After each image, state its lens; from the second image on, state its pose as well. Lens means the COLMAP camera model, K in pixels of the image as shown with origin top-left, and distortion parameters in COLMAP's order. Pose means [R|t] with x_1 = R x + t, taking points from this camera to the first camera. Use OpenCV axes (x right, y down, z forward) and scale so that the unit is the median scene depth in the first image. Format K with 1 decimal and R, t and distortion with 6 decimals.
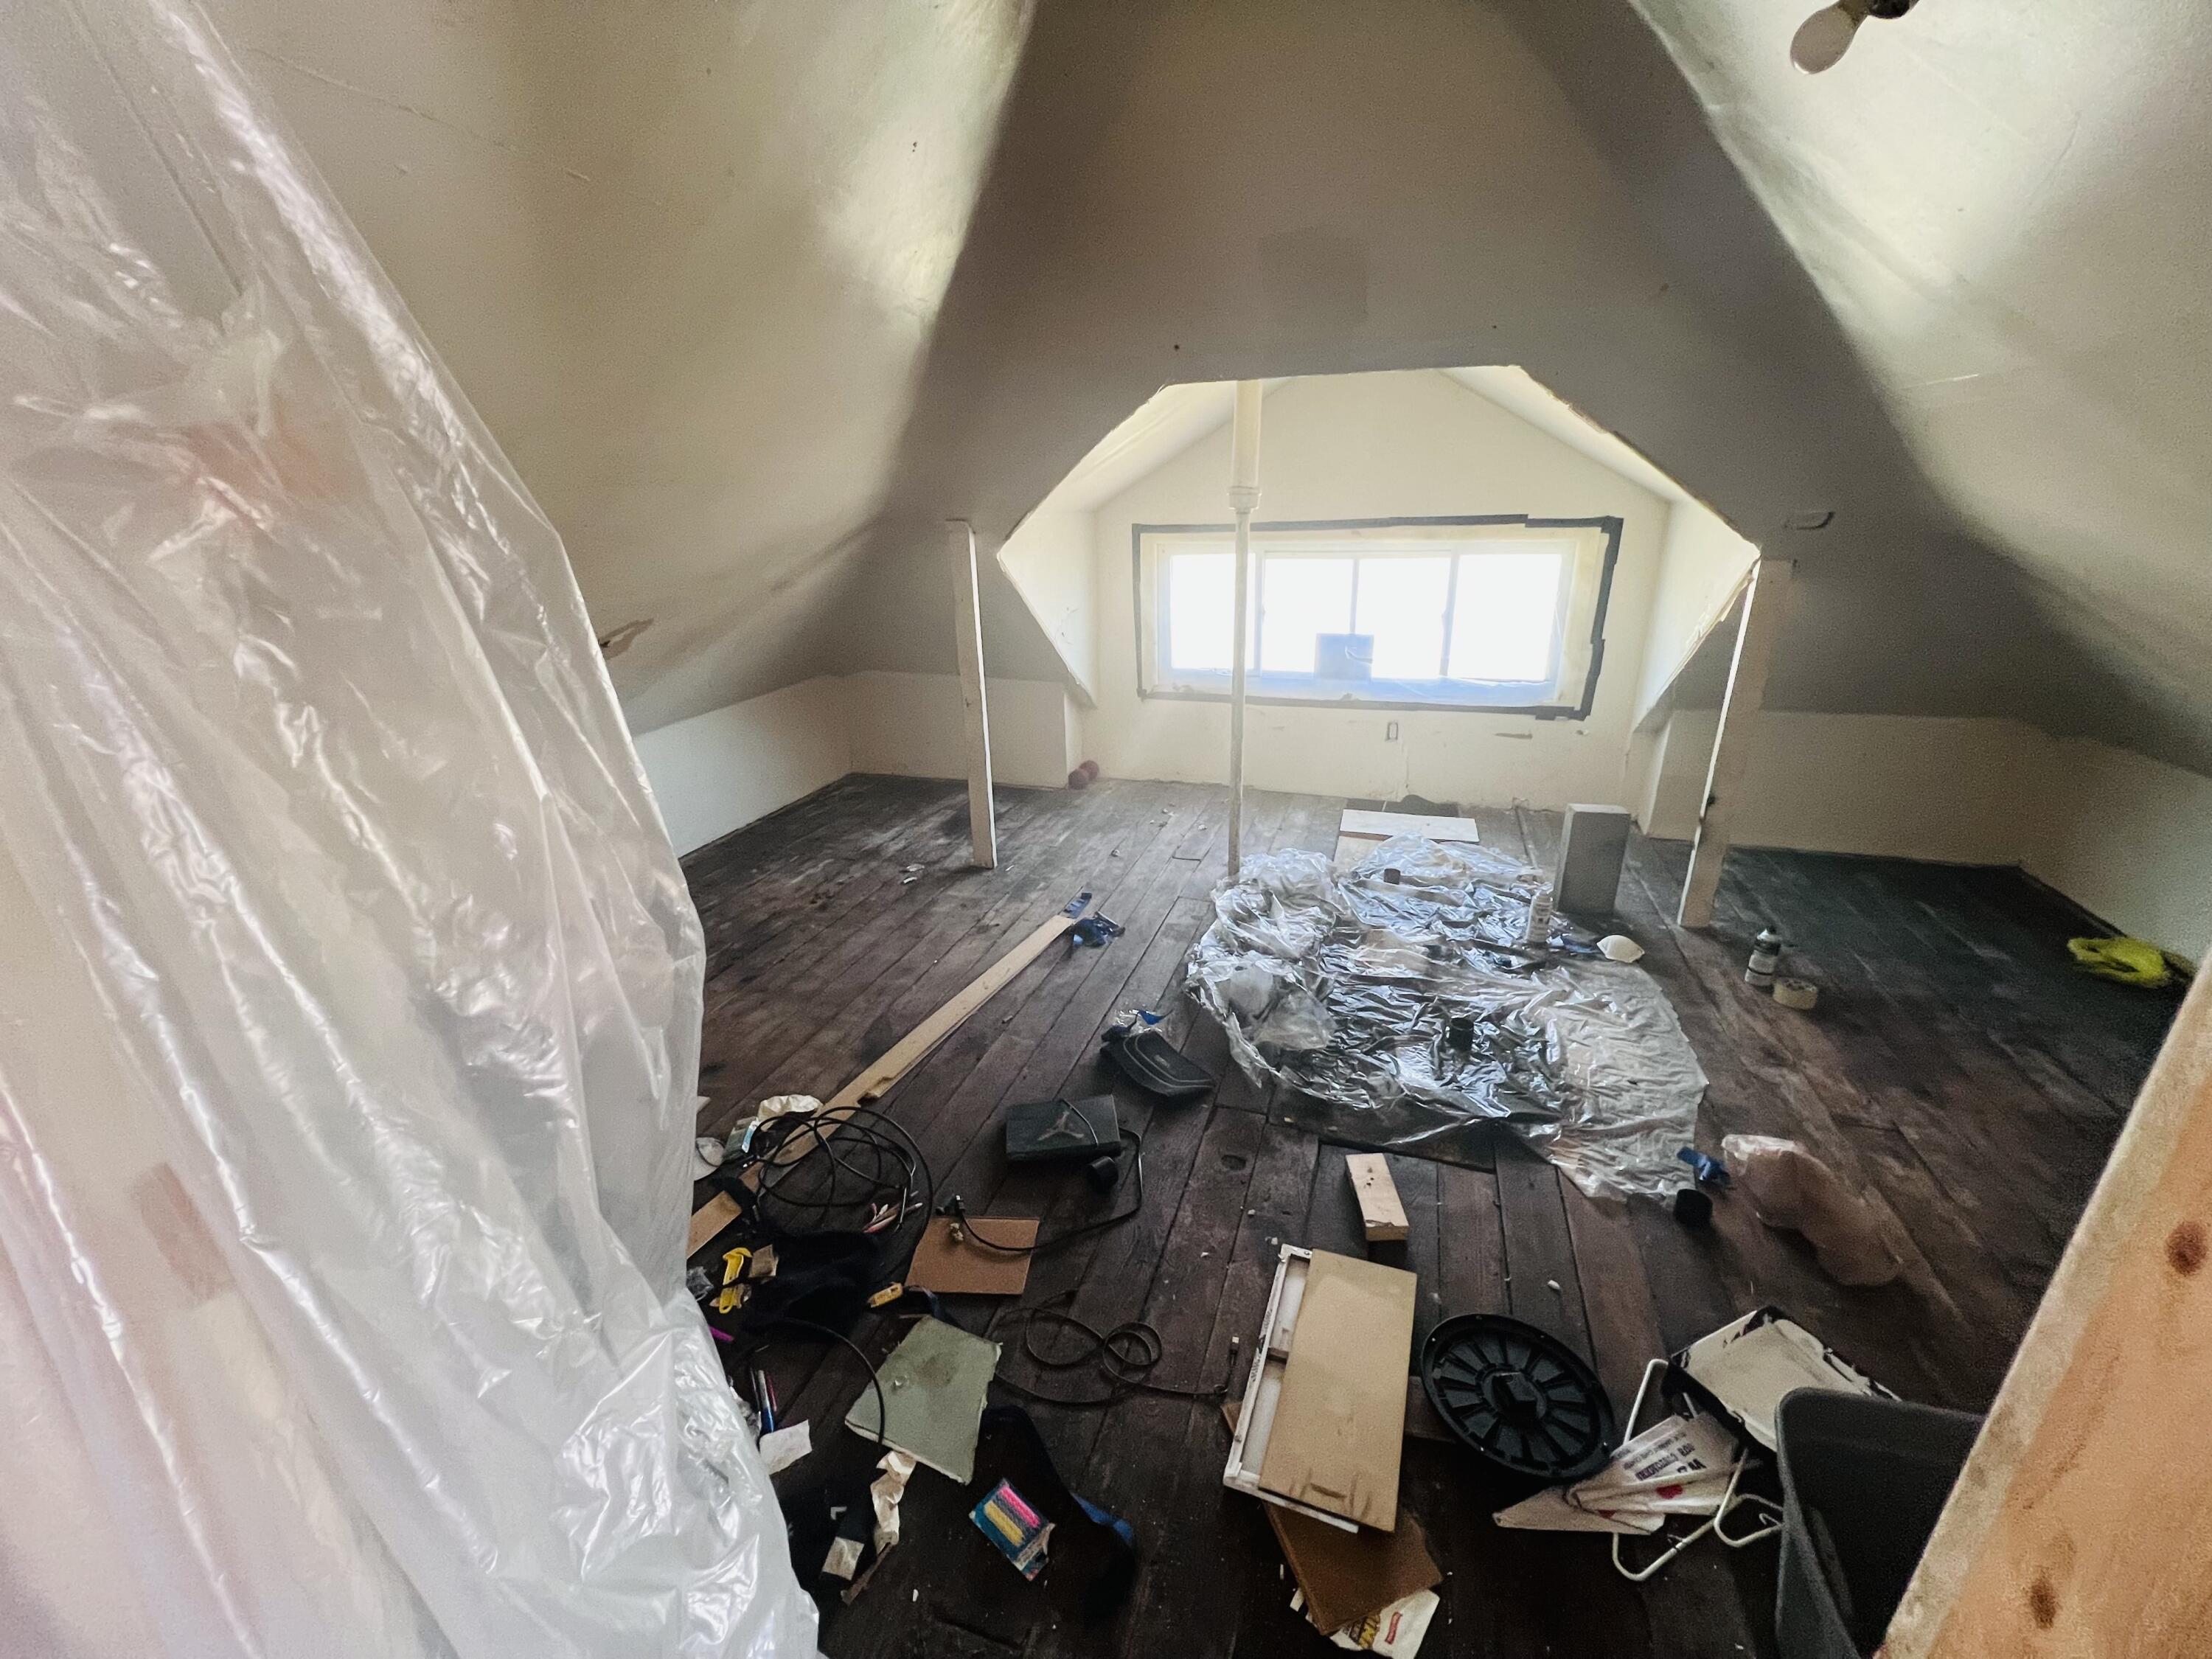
lens RADIAL K [[882.6, 0, 1104.6], [0, 882.6, 834.1], [0, 0, 1]] dist [-0.016593, 0.000298]
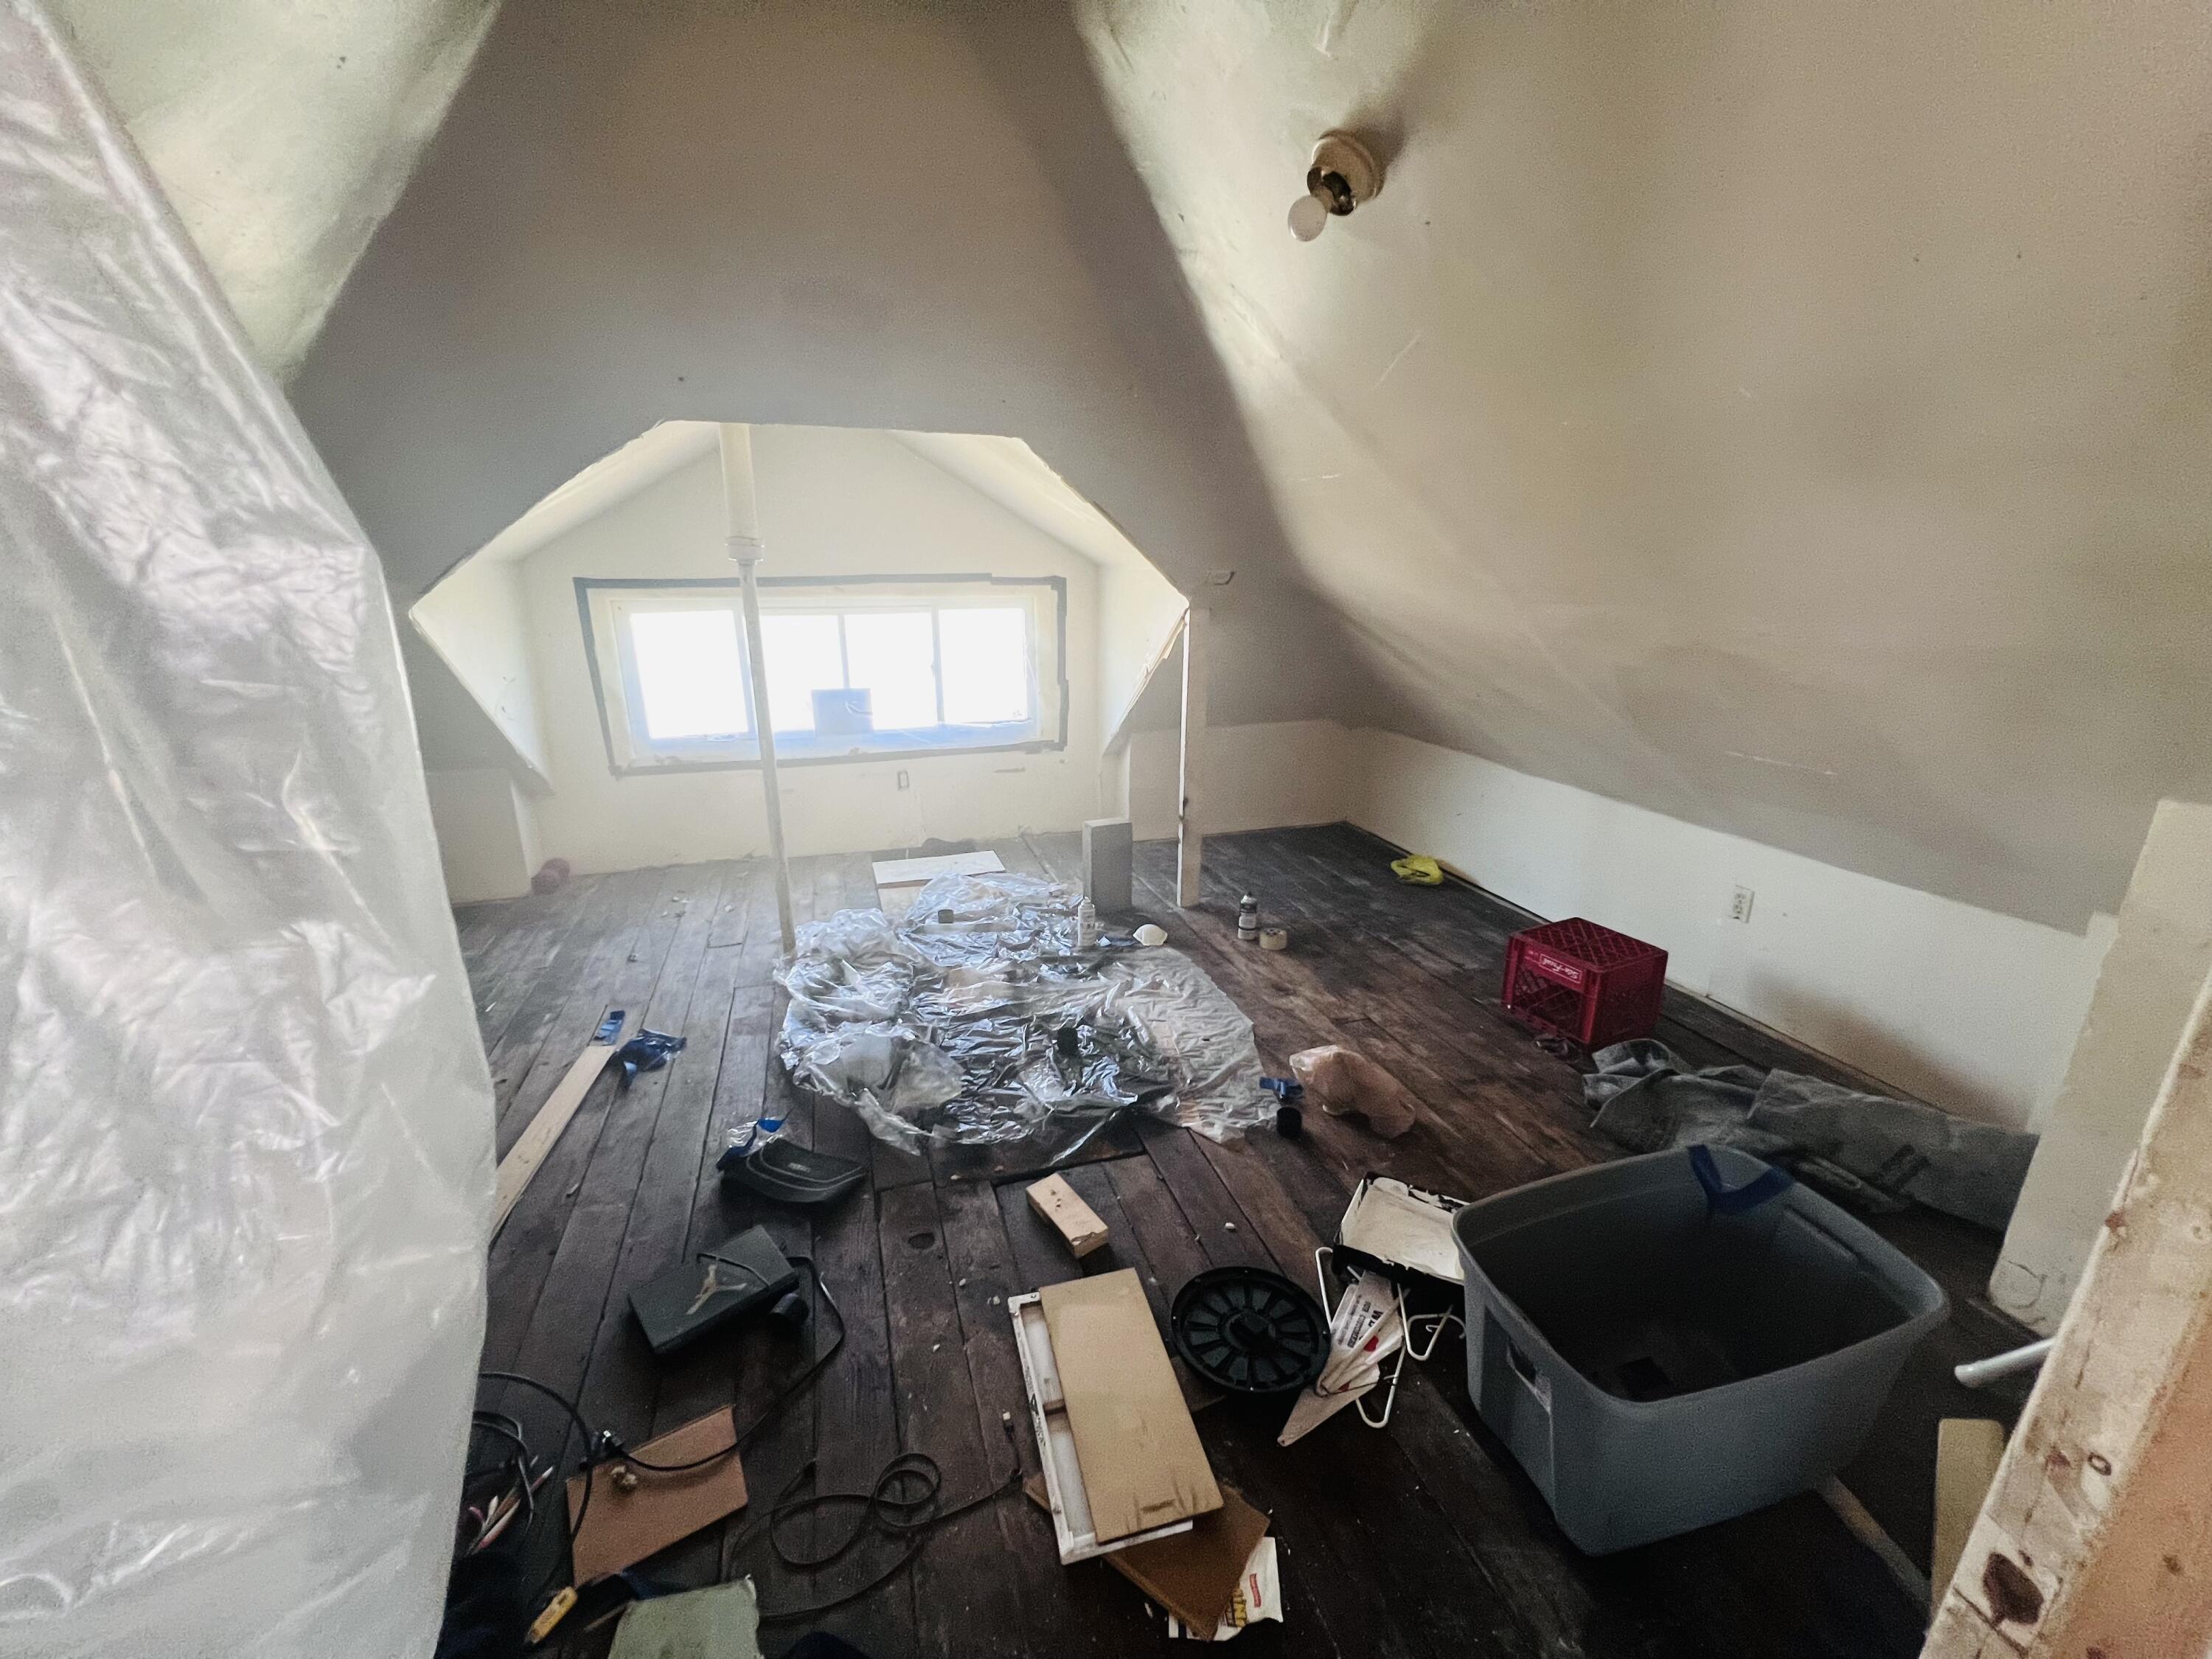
lens RADIAL K [[882.0, 0, 1107.4], [0, 882.0, 831.1], [0, 0, 1]] dist [-0.013340, -0.000061]
pose [[0.802409, -0.147303, 0.578309, -0.145037], [0.186976, 0.982321, -0.009221, -0.007914], [-0.566727, 0.115528, 0.815766, 0.066091]]
